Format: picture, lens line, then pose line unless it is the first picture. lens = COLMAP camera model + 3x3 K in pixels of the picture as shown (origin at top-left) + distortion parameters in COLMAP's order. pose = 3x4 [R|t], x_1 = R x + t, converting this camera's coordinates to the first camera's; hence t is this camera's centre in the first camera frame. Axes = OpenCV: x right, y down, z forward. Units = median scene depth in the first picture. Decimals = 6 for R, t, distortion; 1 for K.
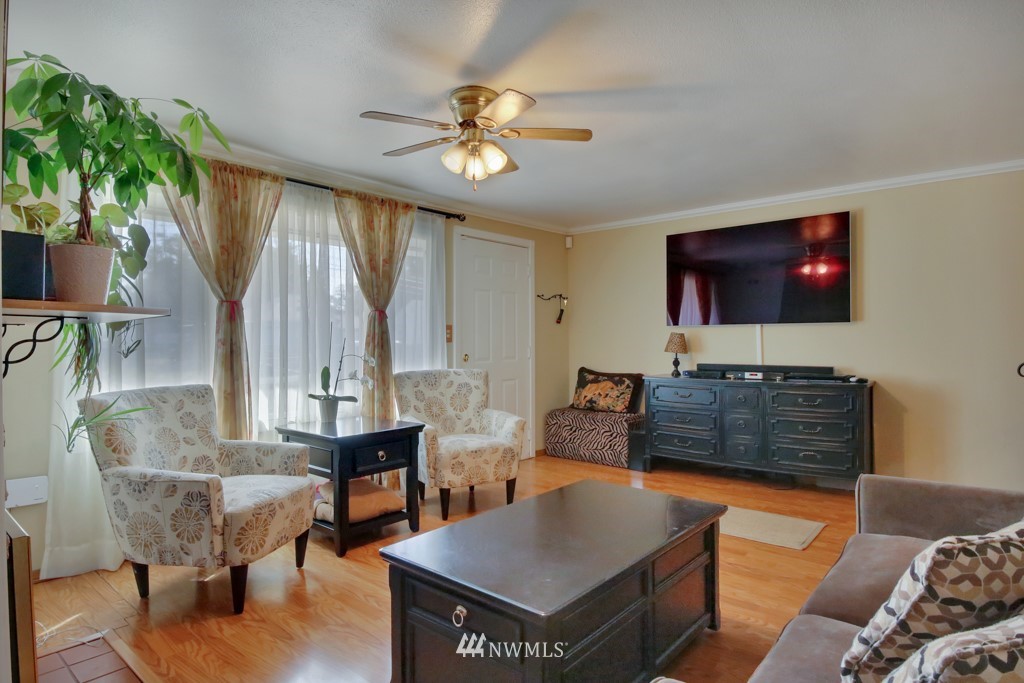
lens RADIAL K [[558.3, 0, 512.0], [0, 558.3, 341.5], [0, 0, 1]] dist [0.012898, -0.028957]
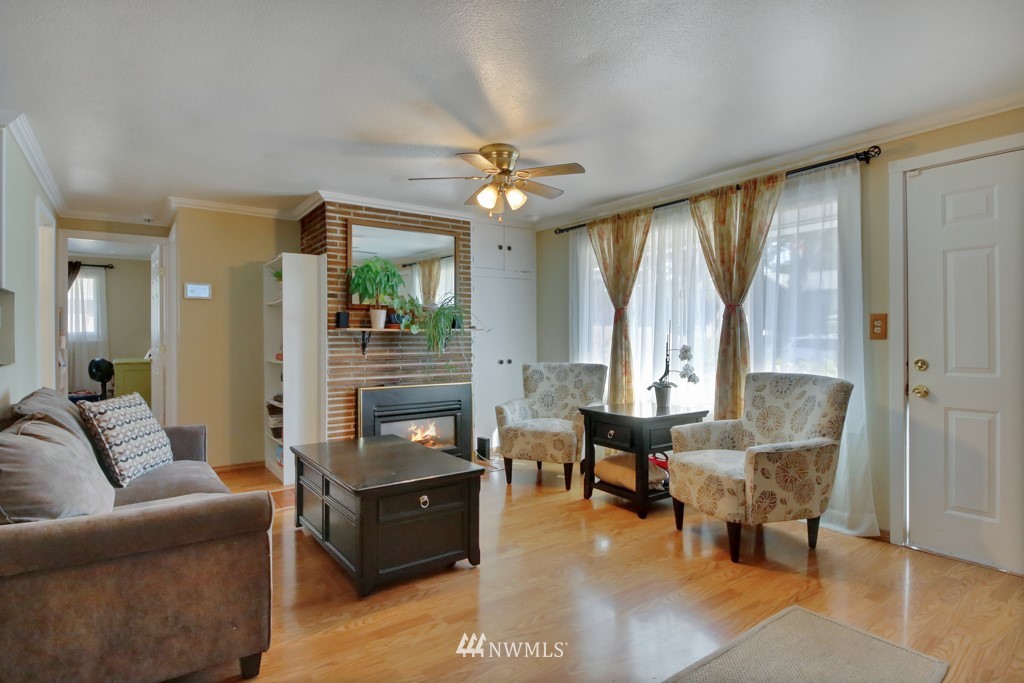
lens RADIAL K [[530.4, 0, 512.0], [0, 530.4, 341.5], [0, 0, 1]] dist [0.001452, 0.000075]
pose [[-0.226043, 0.014175, -0.974014, 0.709469], [-0.000826, 0.999891, 0.014743, -0.006530], [0.974117, 0.004137, -0.226007, 0.819454]]
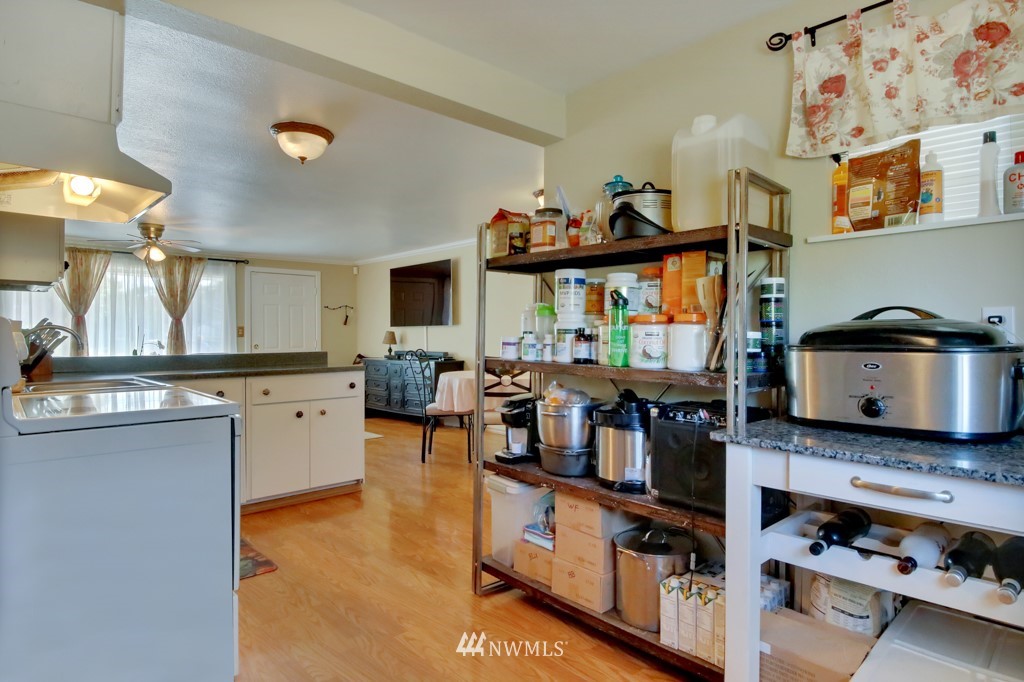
lens RADIAL K [[558.3, 0, 512.0], [0, 558.3, 341.0], [0, 0, 1]] dist [0.012898, -0.028957]
pose [[0.996033, 0.001427, -0.088971, 0.966830], [-0.000925, 0.999983, 0.005678, 0.003073], [0.088978, -0.005573, 0.996018, -0.674127]]
